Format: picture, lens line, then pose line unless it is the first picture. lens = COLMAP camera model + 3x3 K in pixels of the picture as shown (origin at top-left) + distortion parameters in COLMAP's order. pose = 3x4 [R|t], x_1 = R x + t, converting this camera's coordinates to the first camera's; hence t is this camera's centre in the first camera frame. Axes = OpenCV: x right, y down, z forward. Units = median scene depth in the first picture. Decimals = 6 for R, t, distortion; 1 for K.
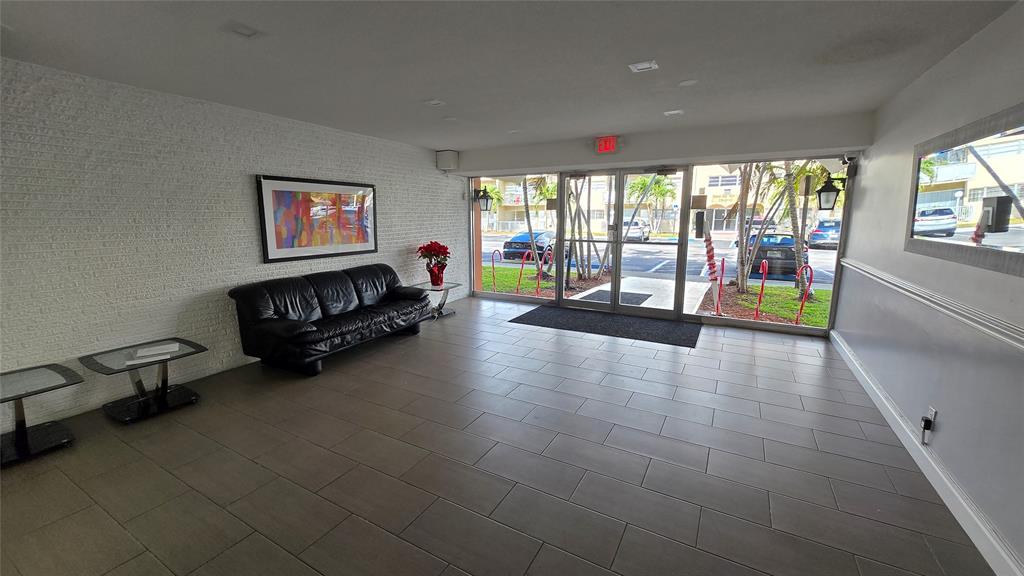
lens RADIAL K [[406.5, 0, 505.5], [0, 406.5, 281.0], [0, 0, 1]] dist [0.001653, 0.000027]
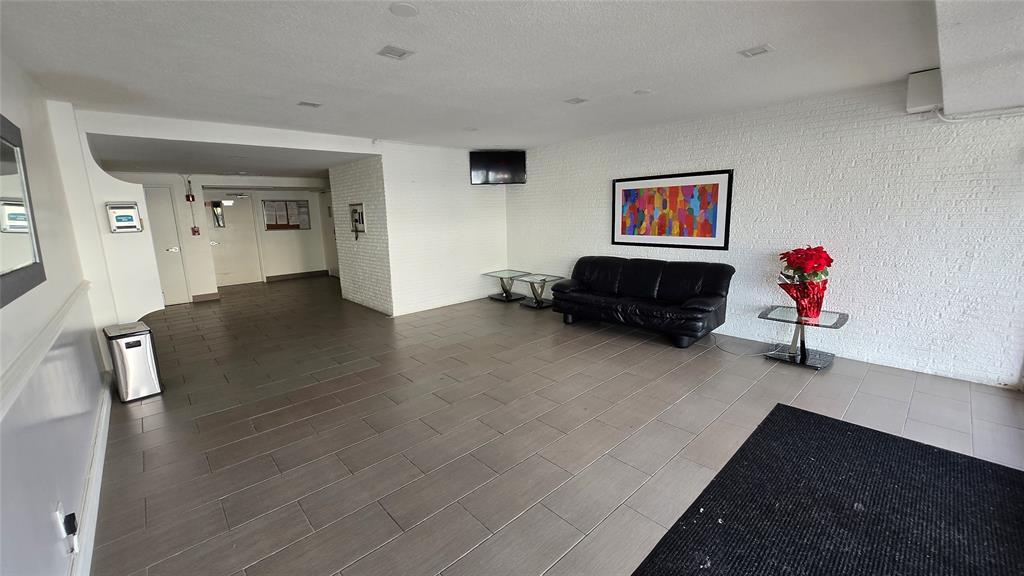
lens RADIAL K [[406.5, 0, 512.4], [0, 406.5, 285.8], [0, 0, 1]] dist [0.001653, 0.000027]
pose [[-0.294356, 0.177903, -0.938992, 0.812739], [-0.130123, 0.965911, 0.223794, -0.170783], [0.946796, 0.188059, -0.261172, 1.064662]]
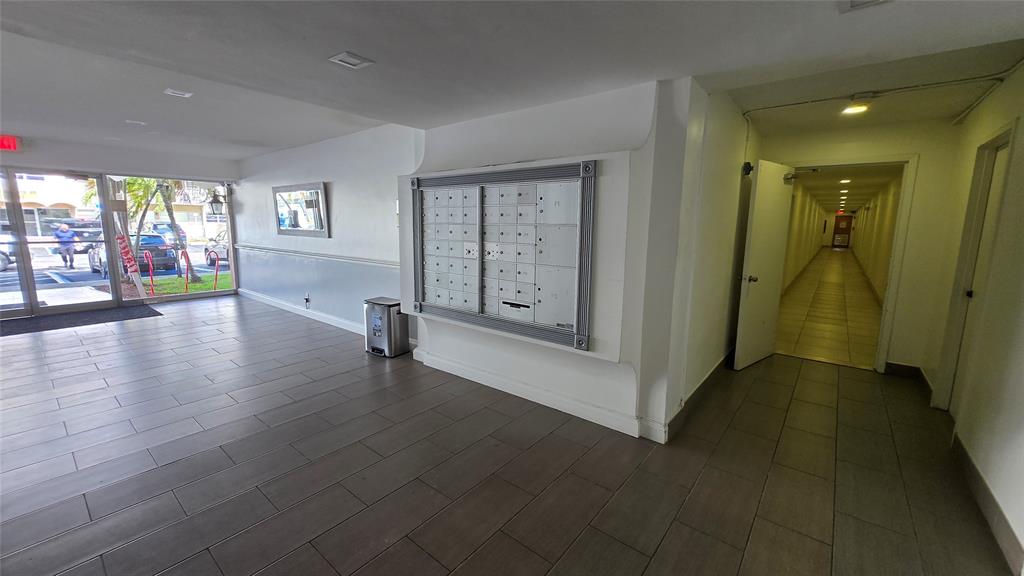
lens RADIAL K [[406.5, 0, 505.0], [0, 406.5, 286.4], [0, 0, 1]] dist [0.001653, 0.000027]
pose [[0.151289, -0.151779, 0.976768, -0.433918], [0.151489, 0.980029, 0.128822, 0.044367], [-0.976813, 0.128480, 0.171260, -0.224340]]
